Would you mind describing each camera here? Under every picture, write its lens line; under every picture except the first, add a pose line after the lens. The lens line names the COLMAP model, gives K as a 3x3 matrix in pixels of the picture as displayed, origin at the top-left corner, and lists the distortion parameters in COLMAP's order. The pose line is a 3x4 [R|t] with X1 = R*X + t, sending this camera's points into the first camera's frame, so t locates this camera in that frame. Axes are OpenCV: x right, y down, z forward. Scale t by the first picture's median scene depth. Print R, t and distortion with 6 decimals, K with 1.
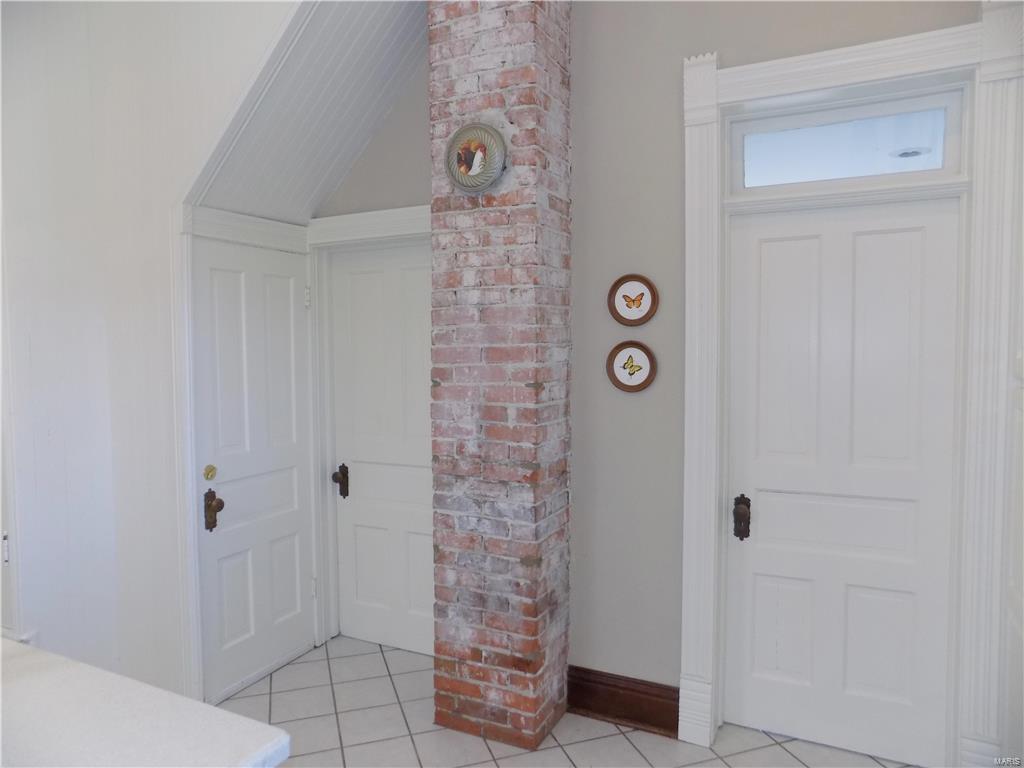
lens RADIAL K [[691.6, 0, 505.8], [0, 691.6, 390.3], [0, 0, 1]] dist [-0.075729, 0.061598]
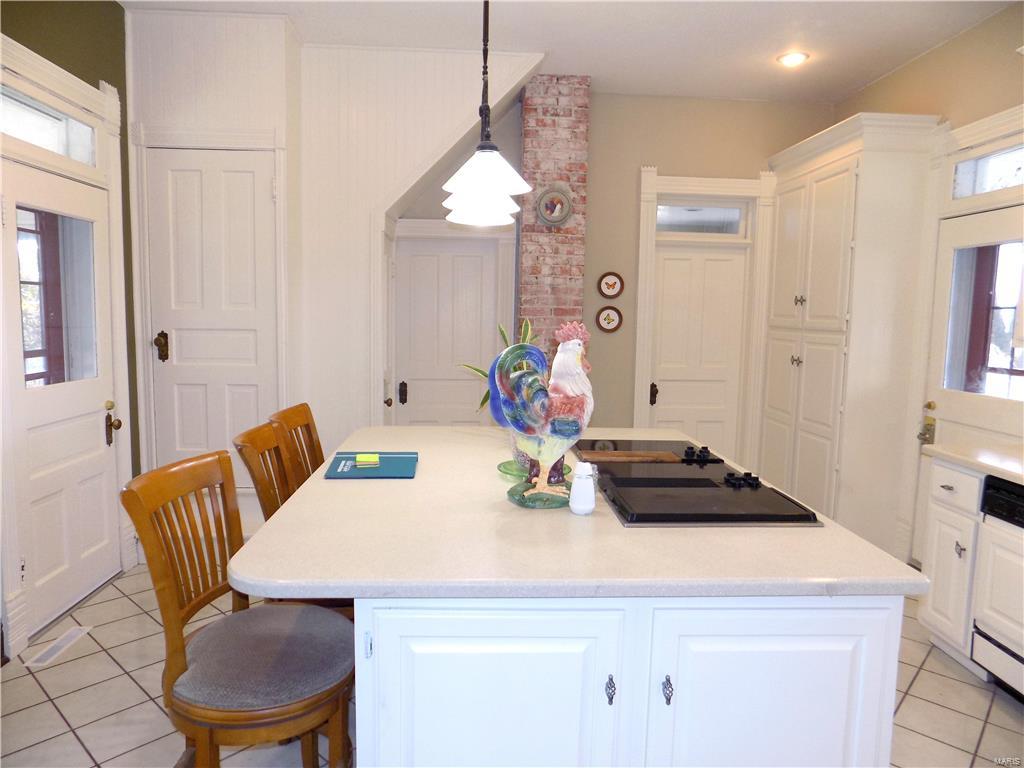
lens RADIAL K [[691.6, 0, 514.9], [0, 691.6, 388.3], [0, 0, 1]] dist [-0.075729, 0.061598]
pose [[0.867096, -0.035090, 0.496904, -1.073347], [0.003650, 0.997937, 0.064104, 0.036007], [-0.498128, -0.053770, 0.865435, -0.594873]]
